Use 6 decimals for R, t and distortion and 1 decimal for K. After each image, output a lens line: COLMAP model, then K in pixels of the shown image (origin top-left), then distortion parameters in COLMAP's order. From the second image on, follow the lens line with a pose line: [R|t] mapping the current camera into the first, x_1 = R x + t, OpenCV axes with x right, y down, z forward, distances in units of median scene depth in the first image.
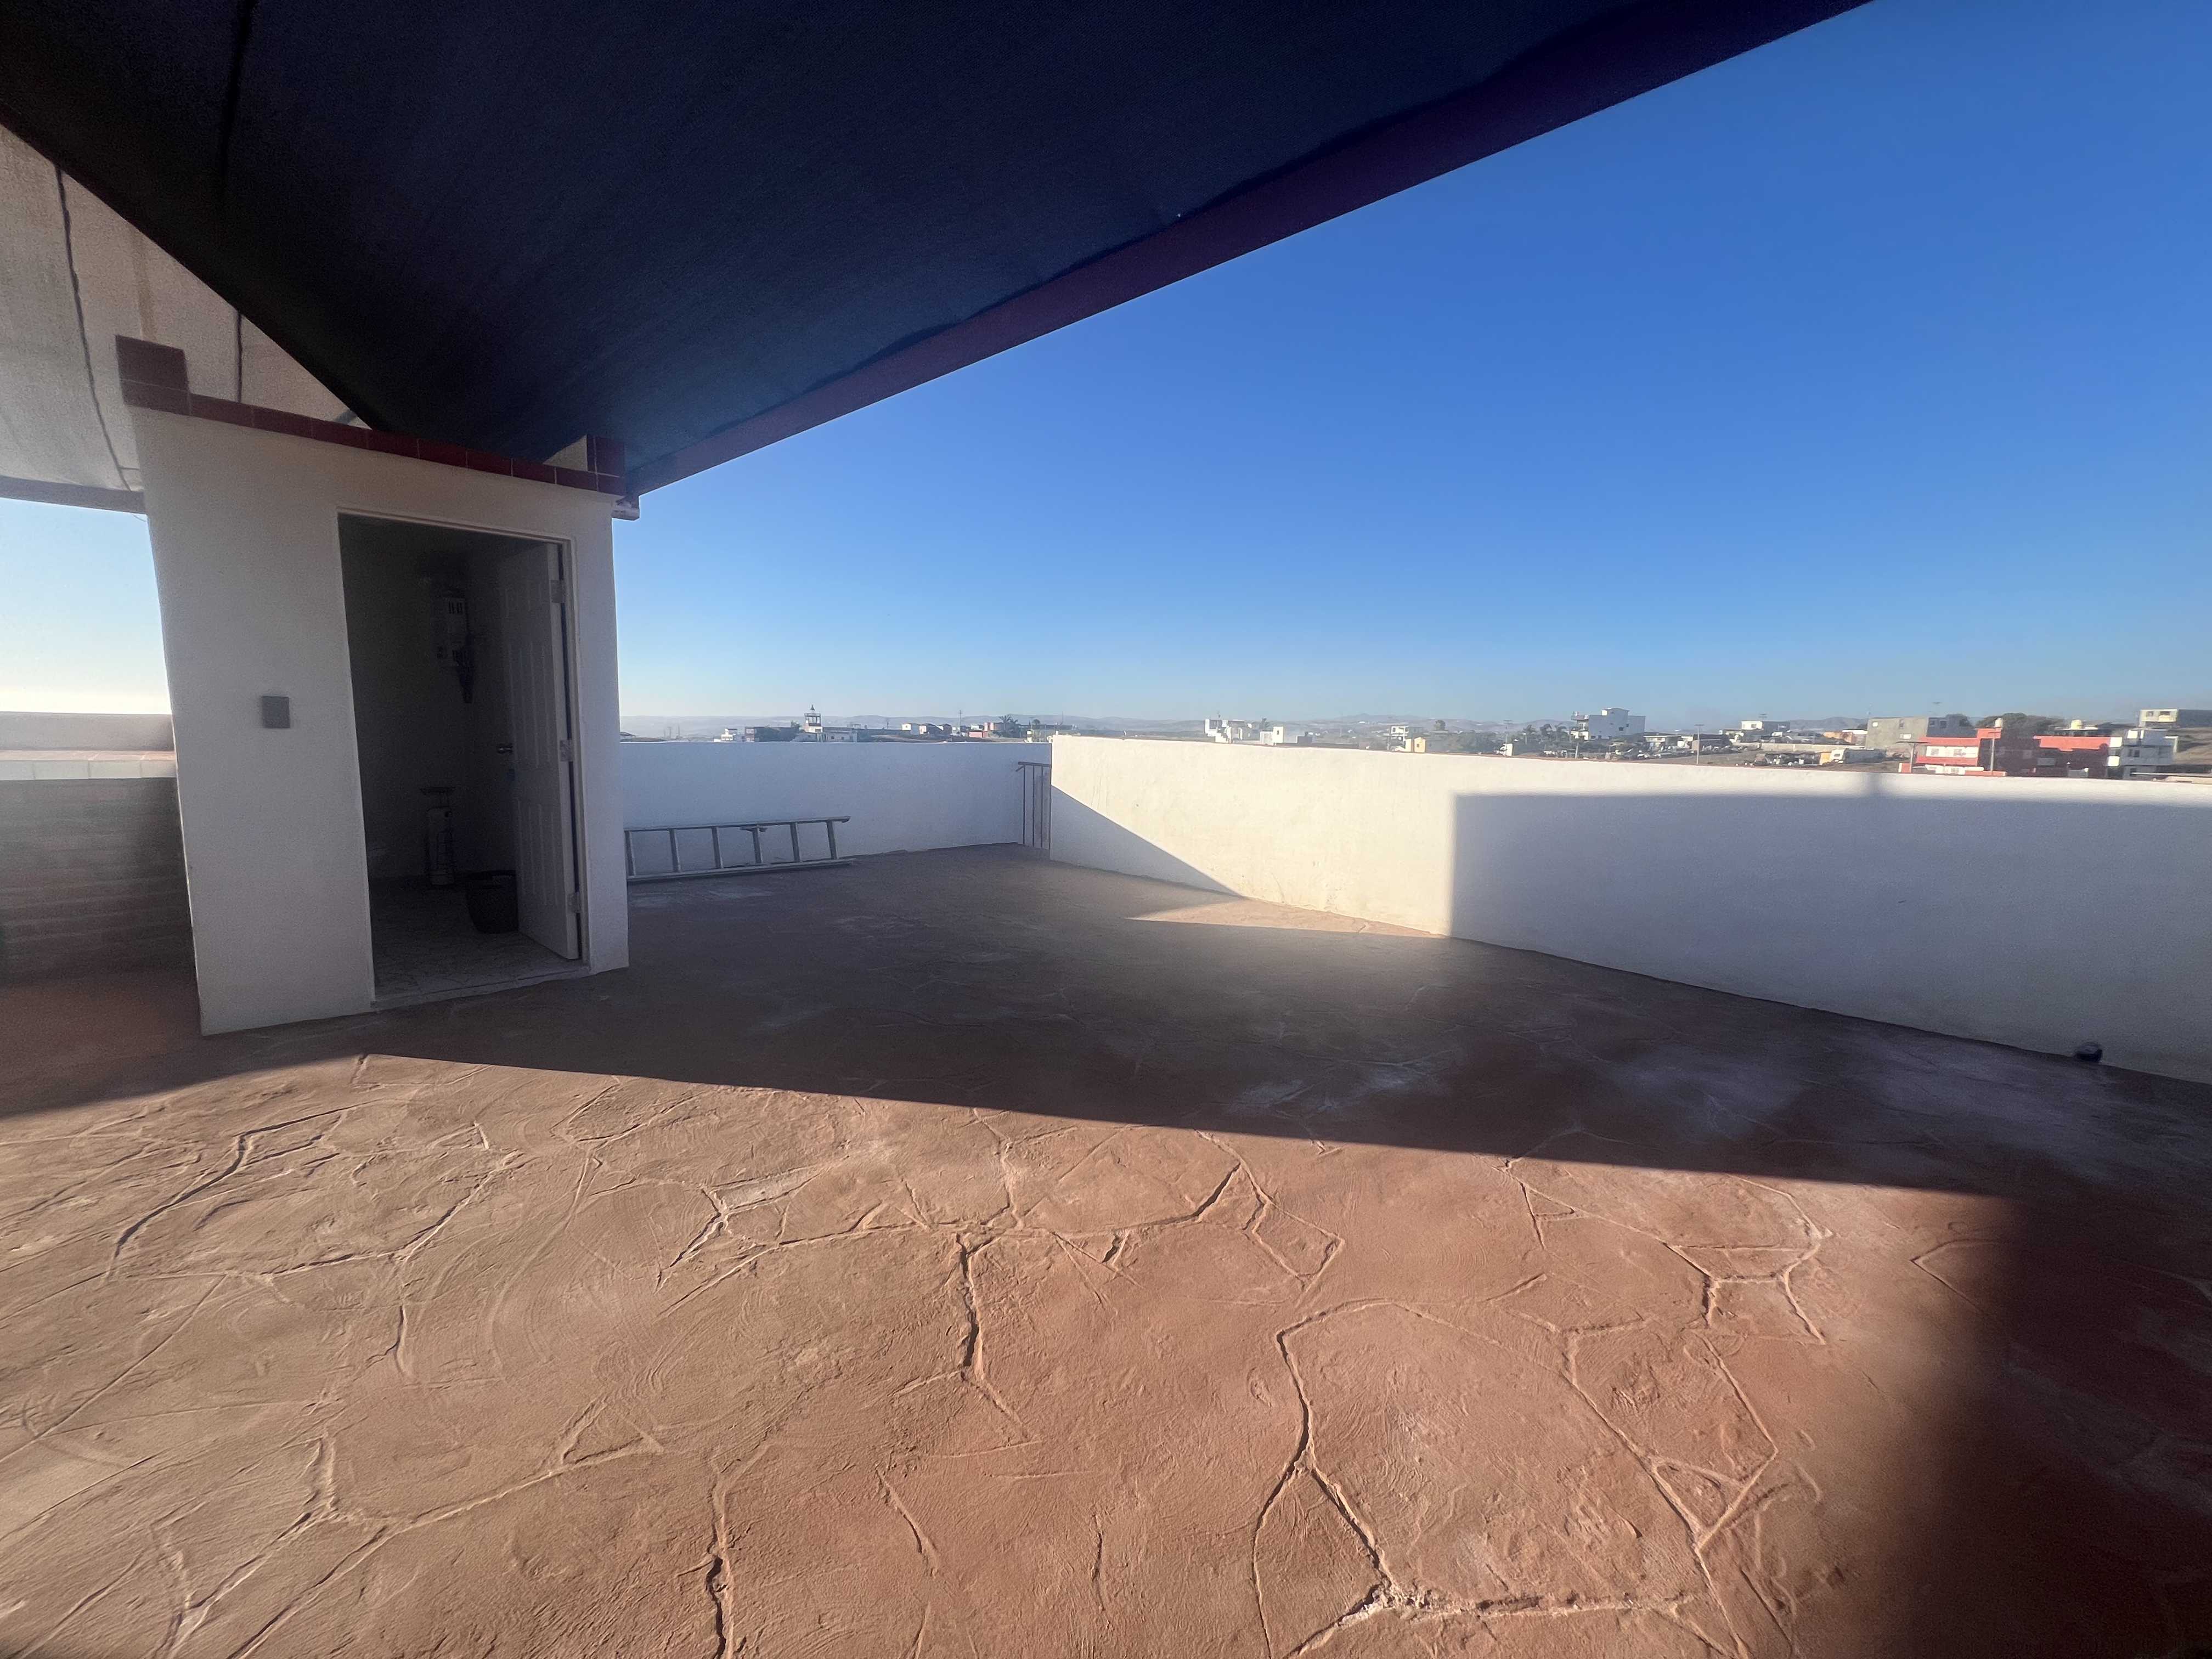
lens RADIAL K [[891.7, 0, 1107.0], [0, 891.7, 829.1], [0, 0, 1]] dist [-0.000862, -0.000047]
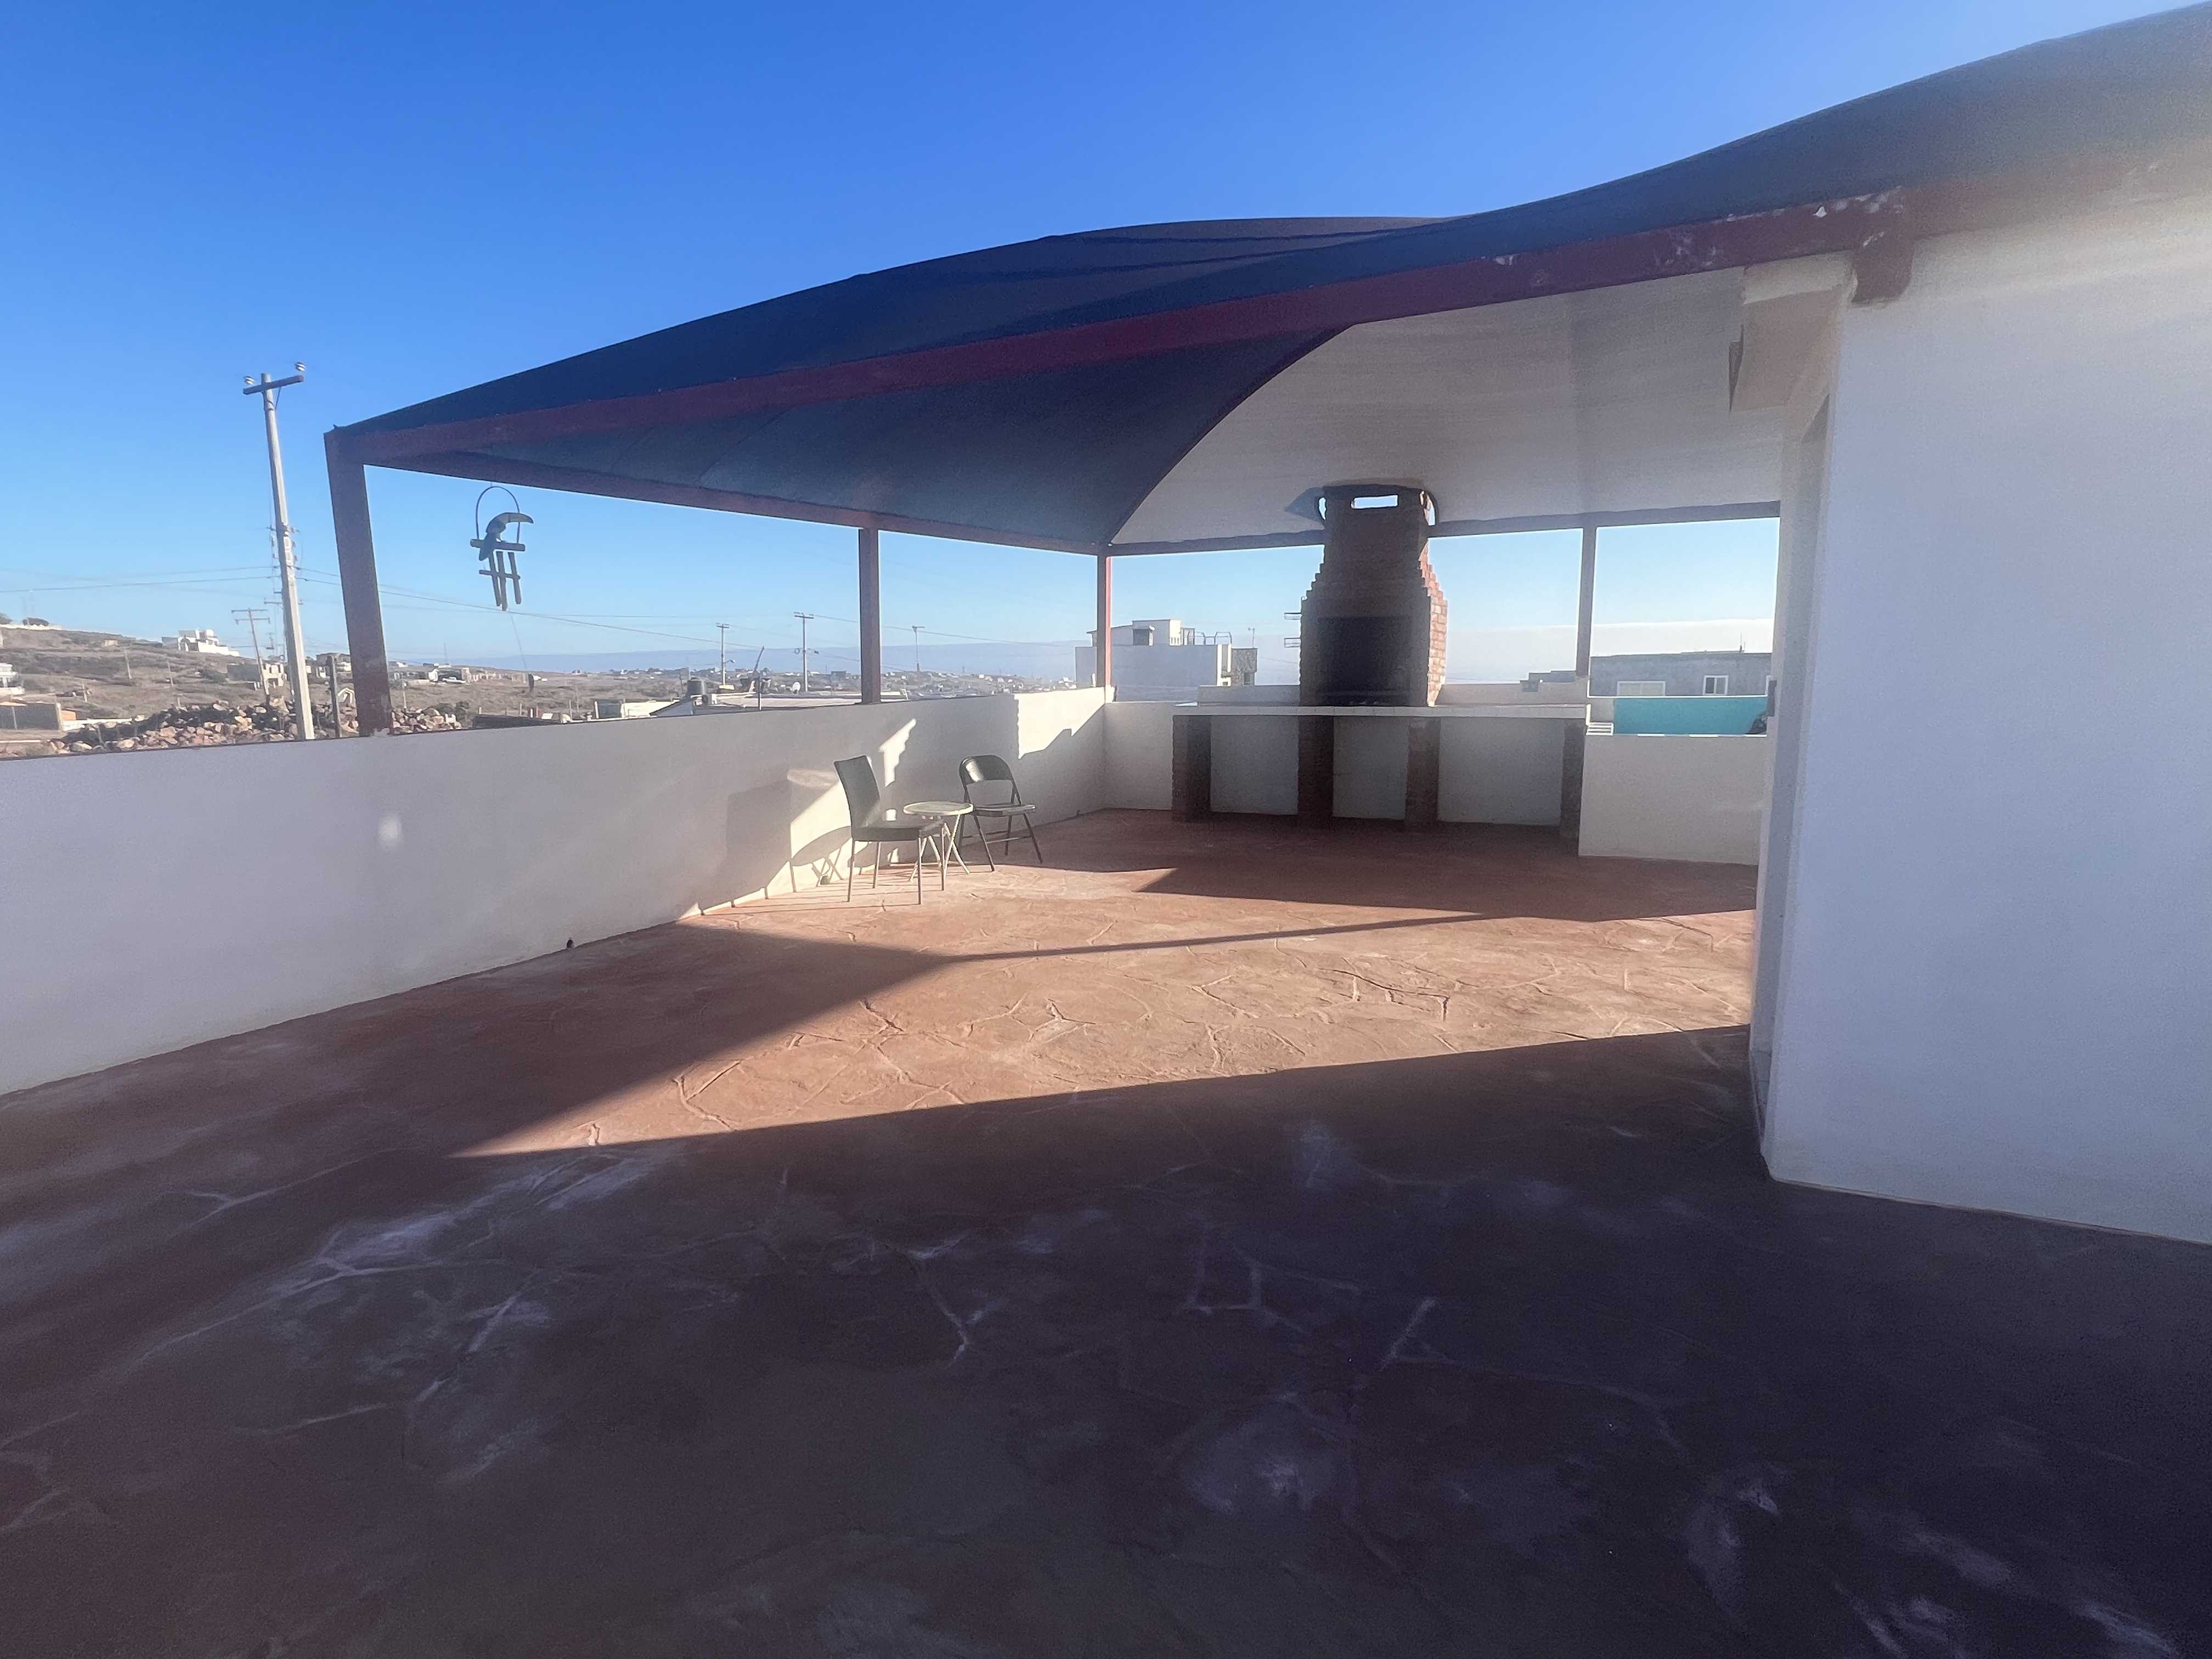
lens RADIAL K [[1091.8, 0, 1102.8], [0, 1091.8, 832.2], [0, 0, 1]] dist [-0.018765, -0.000622]
pose [[-0.949592, 0.038771, -0.311080, 0.068789], [-0.043390, 0.966516, 0.252913, -0.328184], [0.310470, 0.253662, -0.916114, 2.419823]]
